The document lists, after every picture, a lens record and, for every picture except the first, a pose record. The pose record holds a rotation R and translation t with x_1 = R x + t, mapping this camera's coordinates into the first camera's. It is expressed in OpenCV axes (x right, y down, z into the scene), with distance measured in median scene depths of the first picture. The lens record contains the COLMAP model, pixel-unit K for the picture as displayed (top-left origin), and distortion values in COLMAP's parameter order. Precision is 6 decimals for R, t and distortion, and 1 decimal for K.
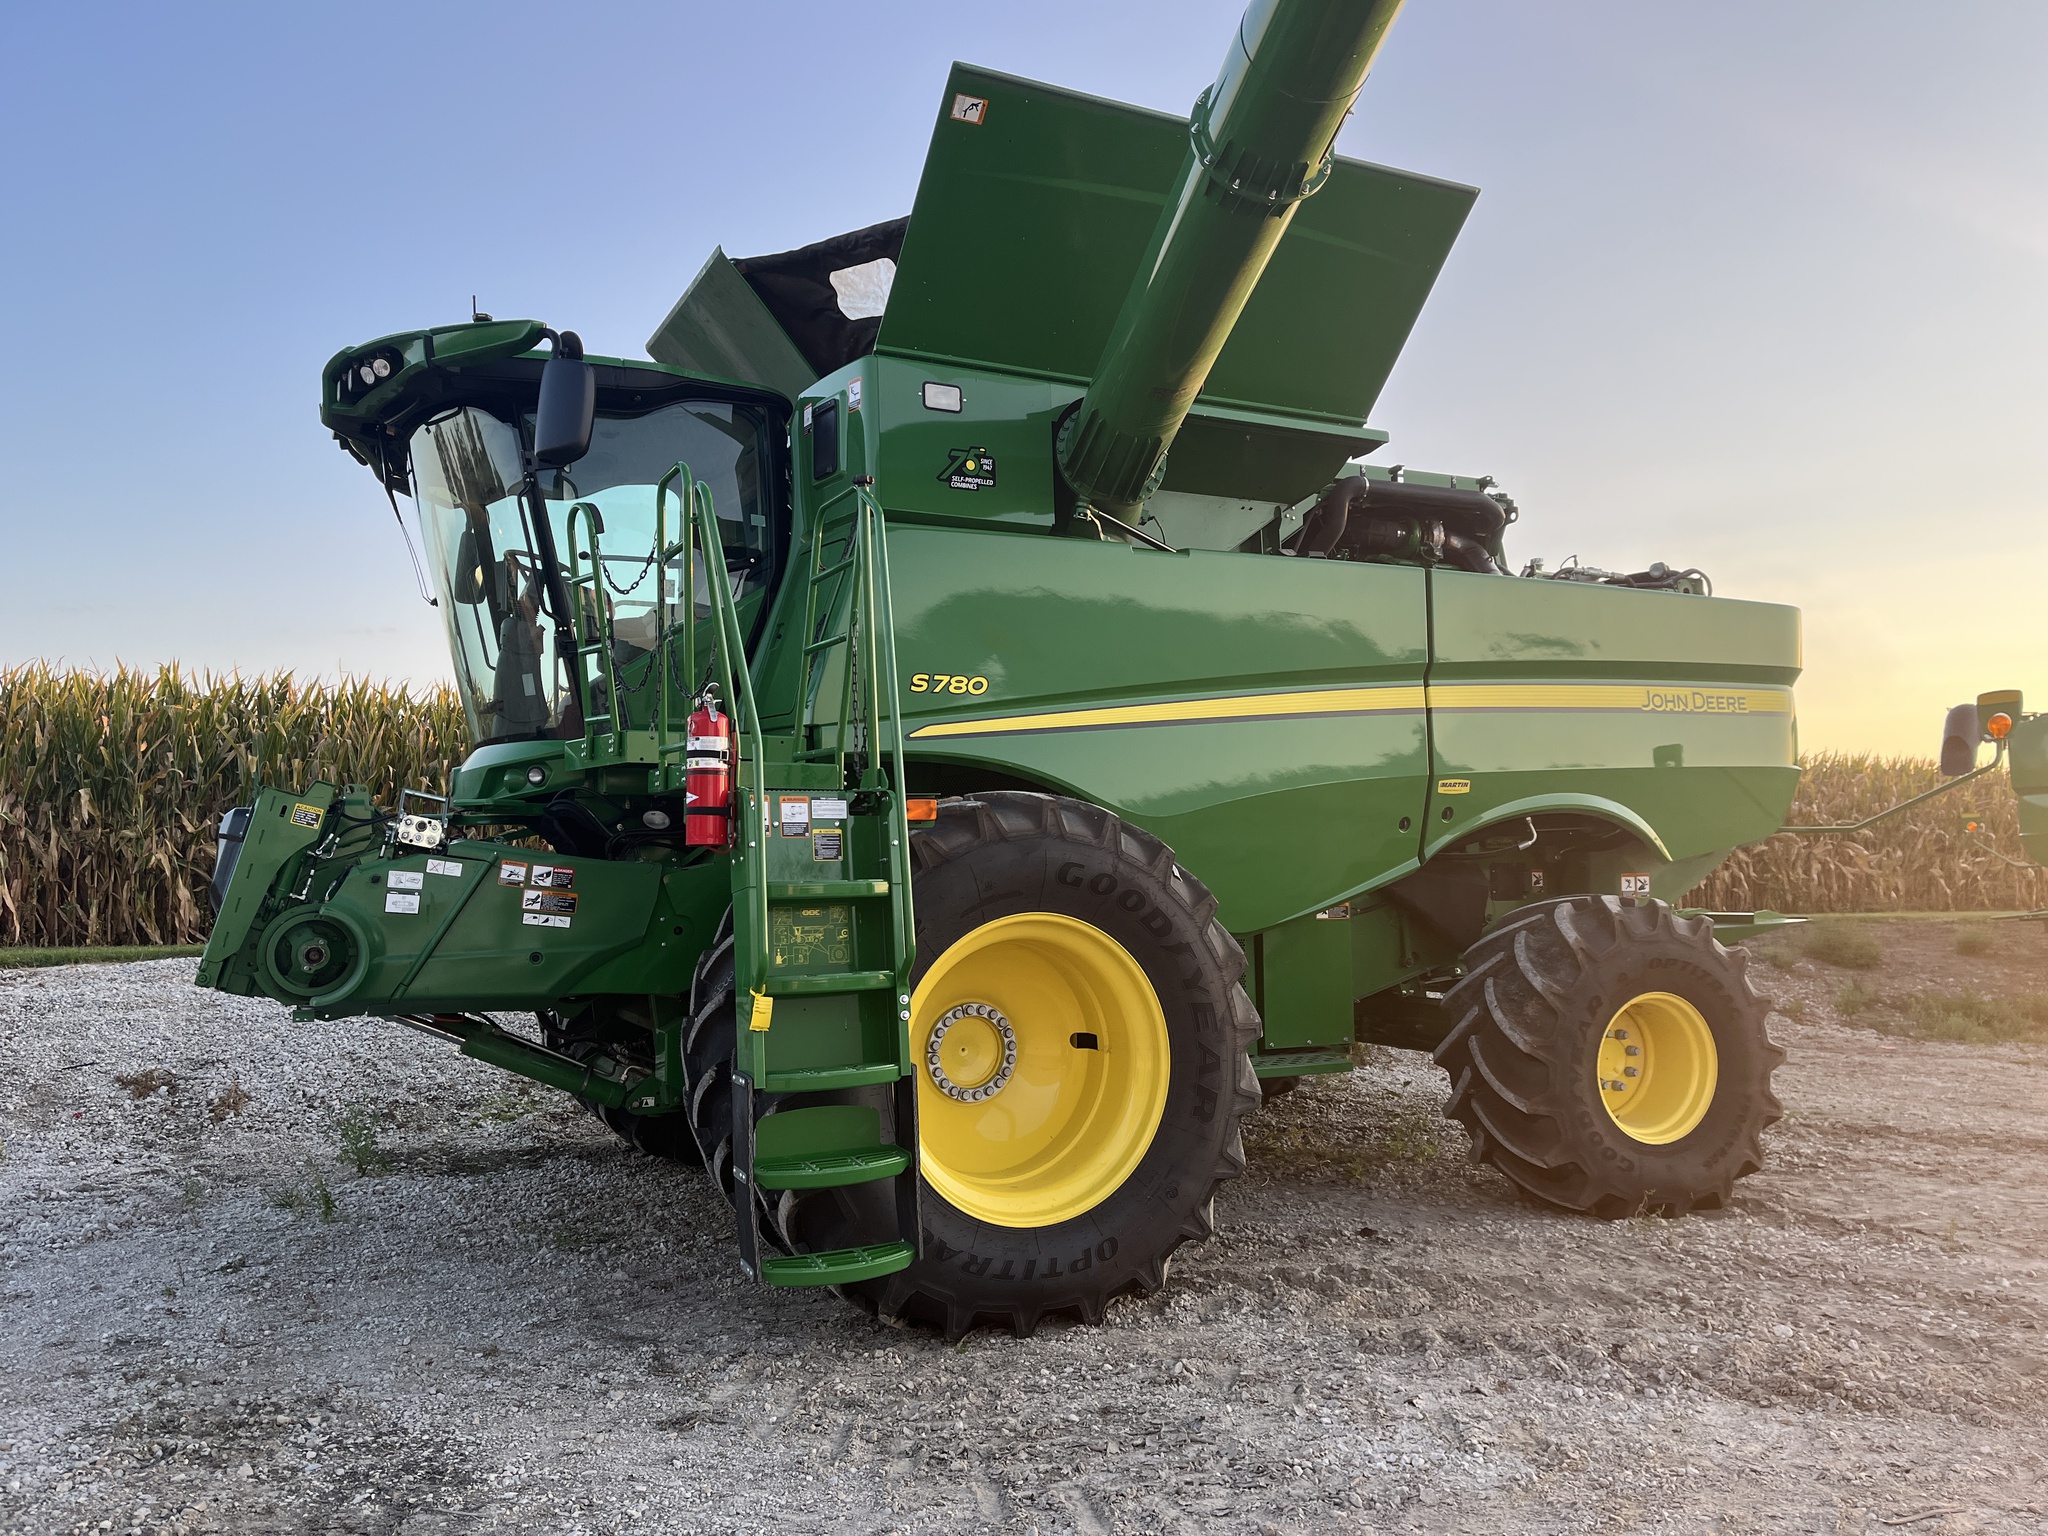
lens RADIAL K [[1527.9, 0, 1026.2], [0, 1527.9, 770.9], [0, 0, 1]] dist [0.086920, -0.118214]
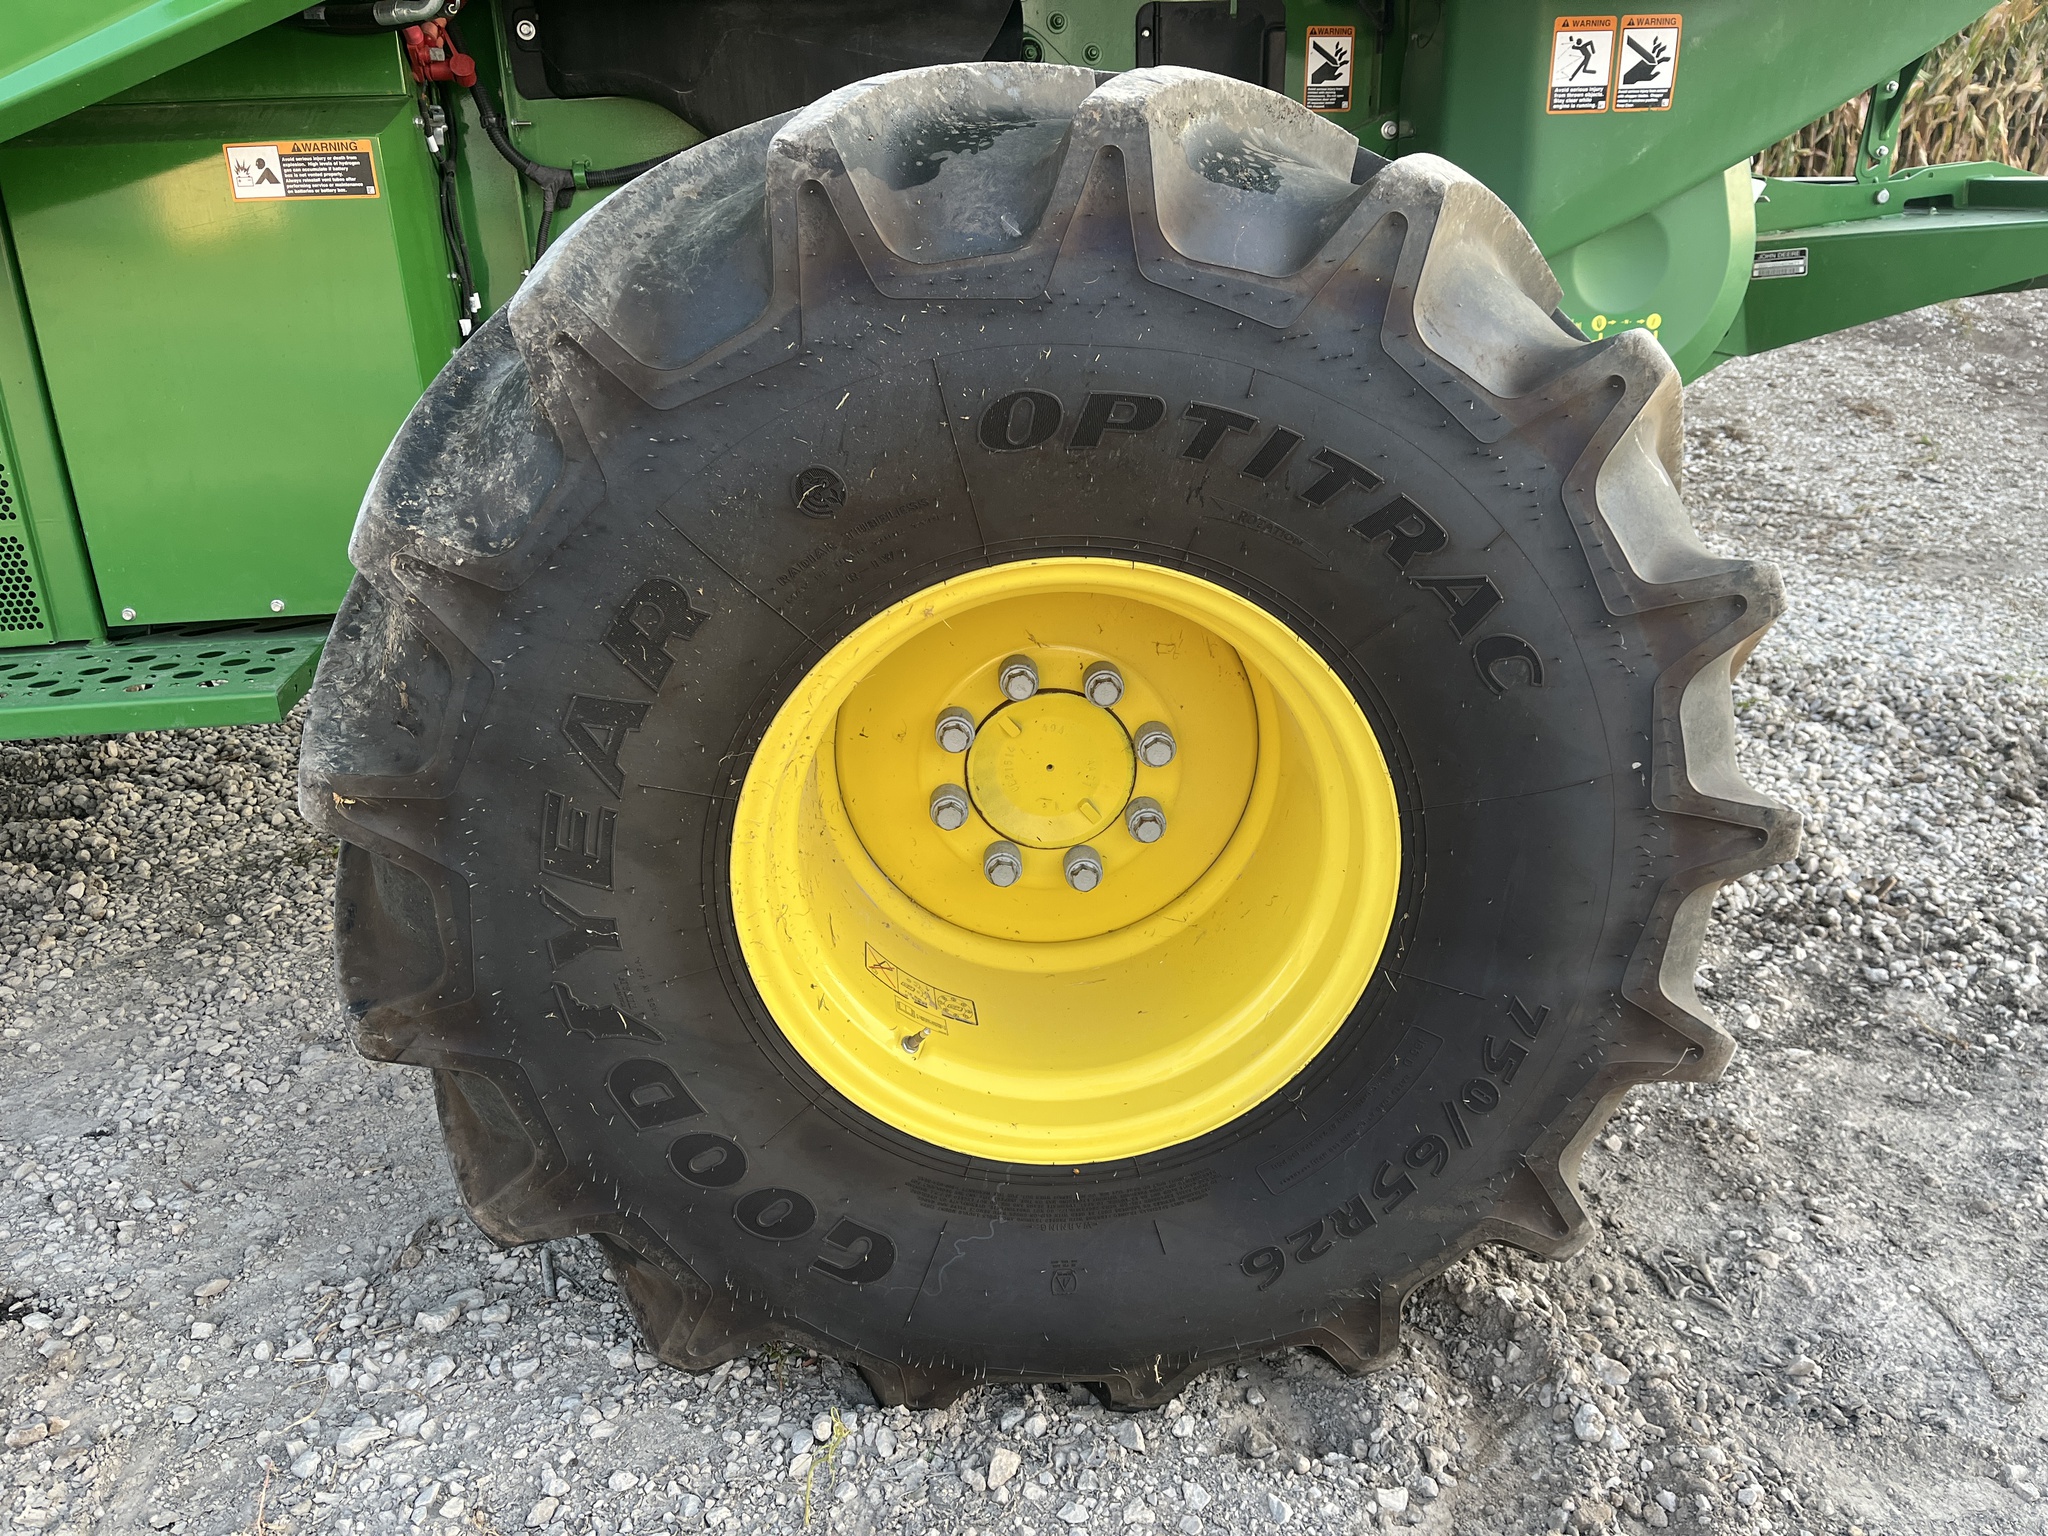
lens RADIAL K [[1527.9, 0, 1026.2], [0, 1527.9, 770.9], [0, 0, 1]] dist [0.086920, -0.118214]
pose [[0.951836, 0.099145, -0.290137, 0.512419], [0.033230, 0.907344, 0.419074, 0.091329], [0.304803, -0.408531, 0.860348, 0.893979]]
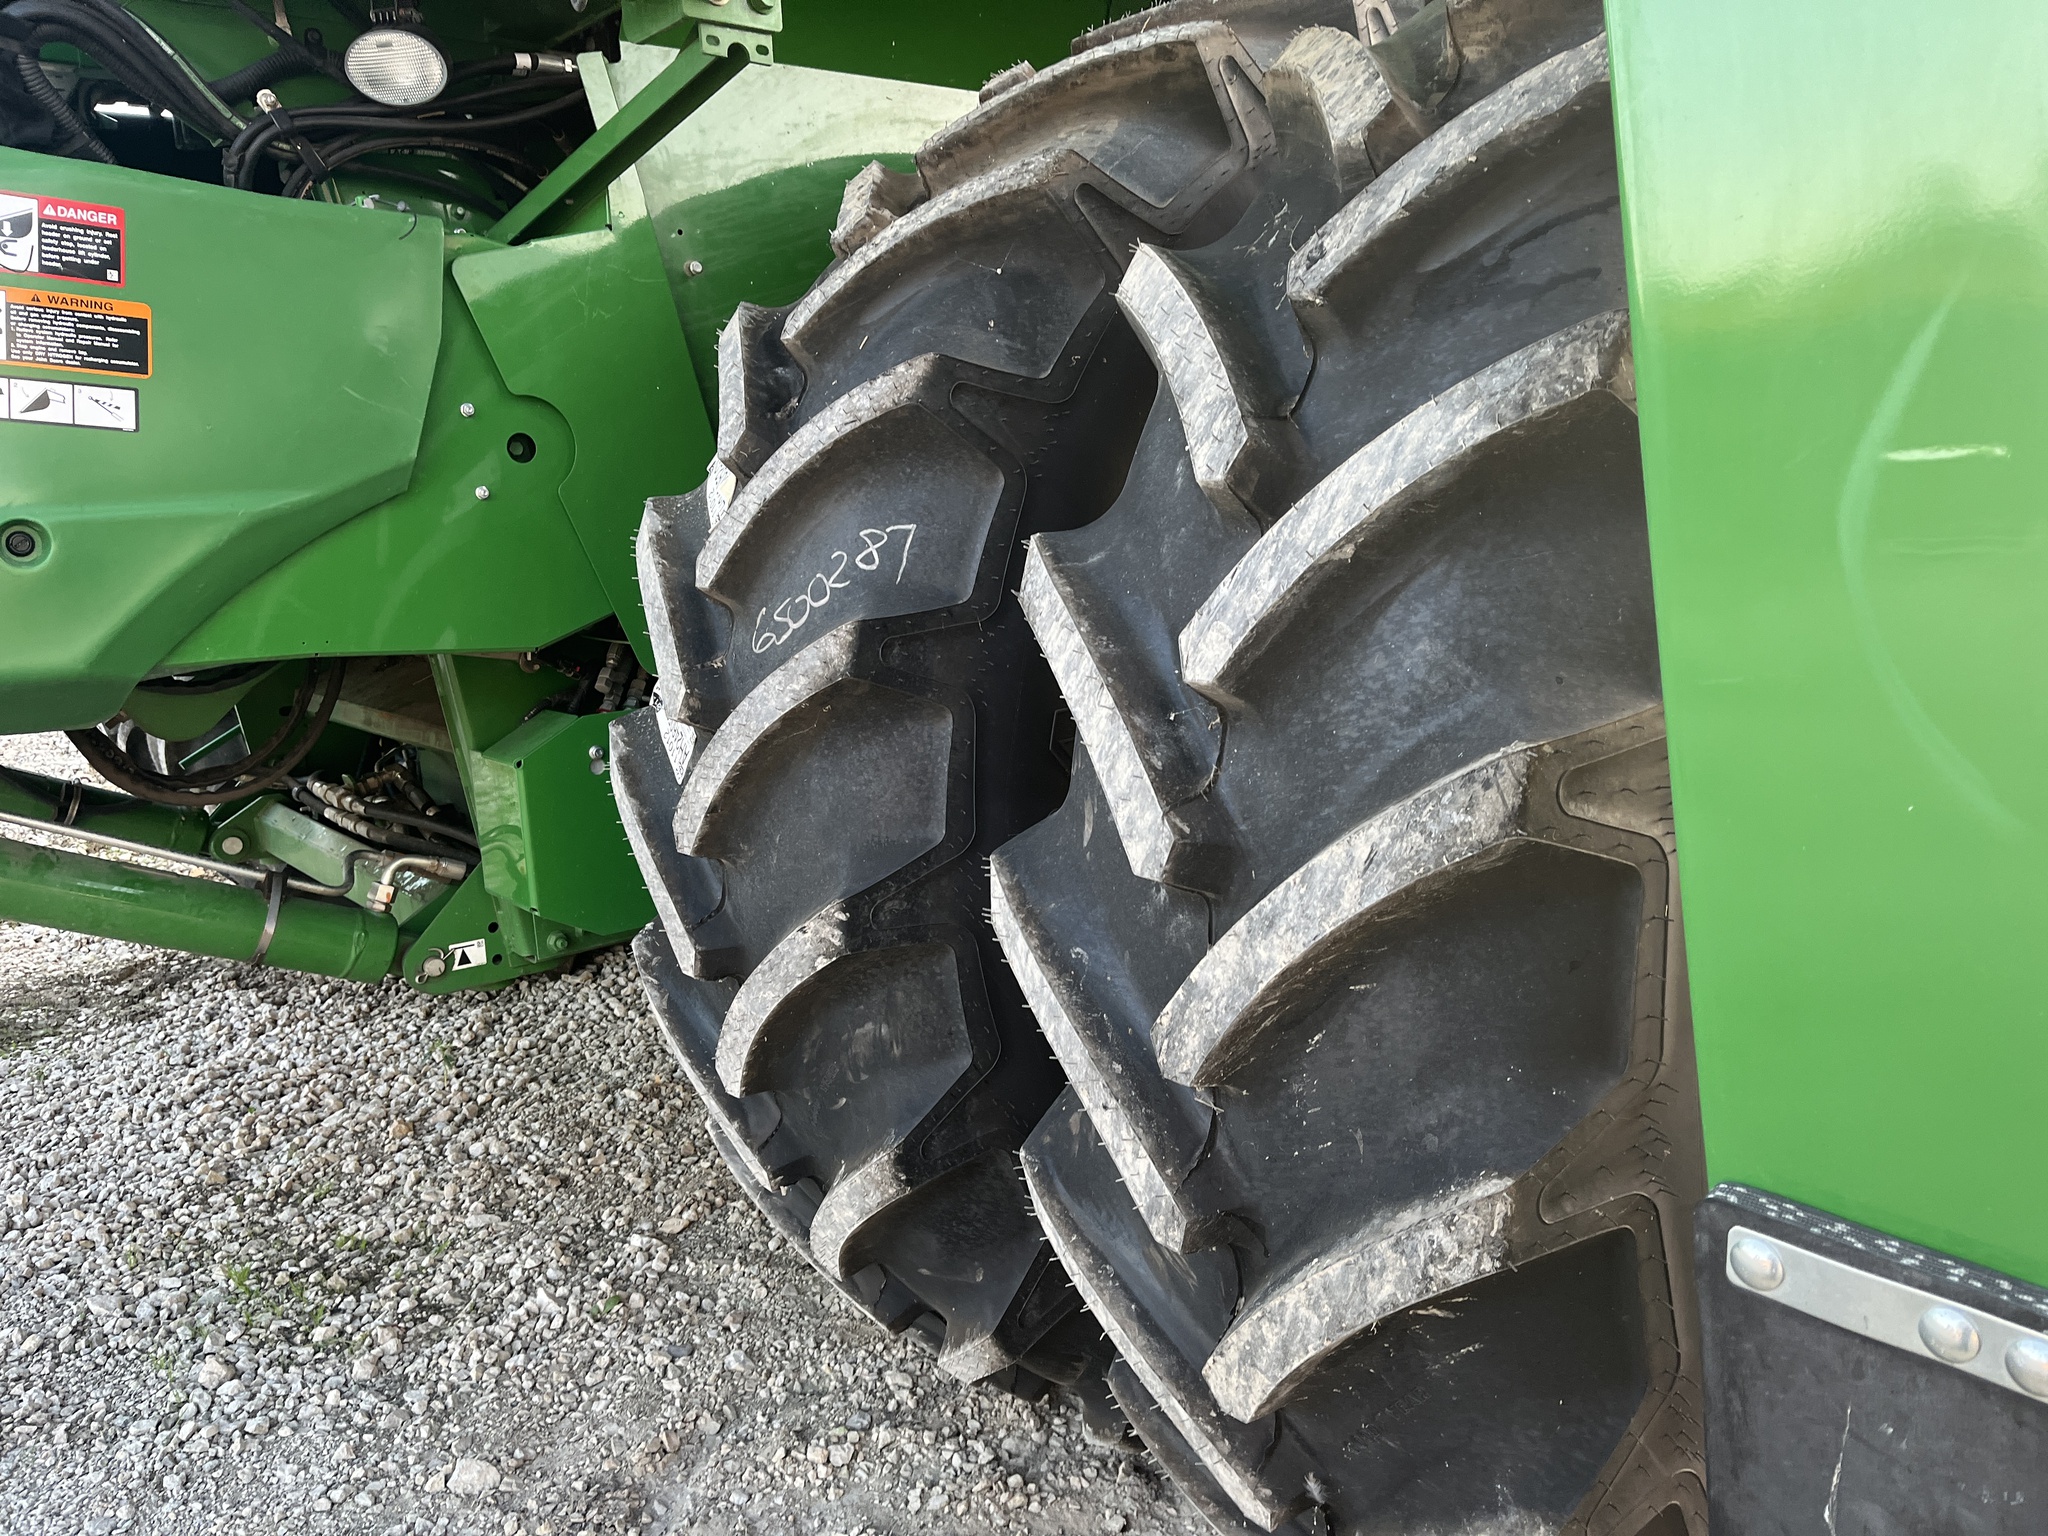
lens RADIAL K [[1539.2, 0, 1024.0], [0, 1539.2, 768.0], [0, 0, 1]] dist [0.091689, -0.124656]
pose [[0.973846, -0.077046, 0.213749, -0.196342], [0.024495, 0.970870, 0.238353, 0.092672], [-0.225886, -0.226883, 0.947364, 0.650545]]
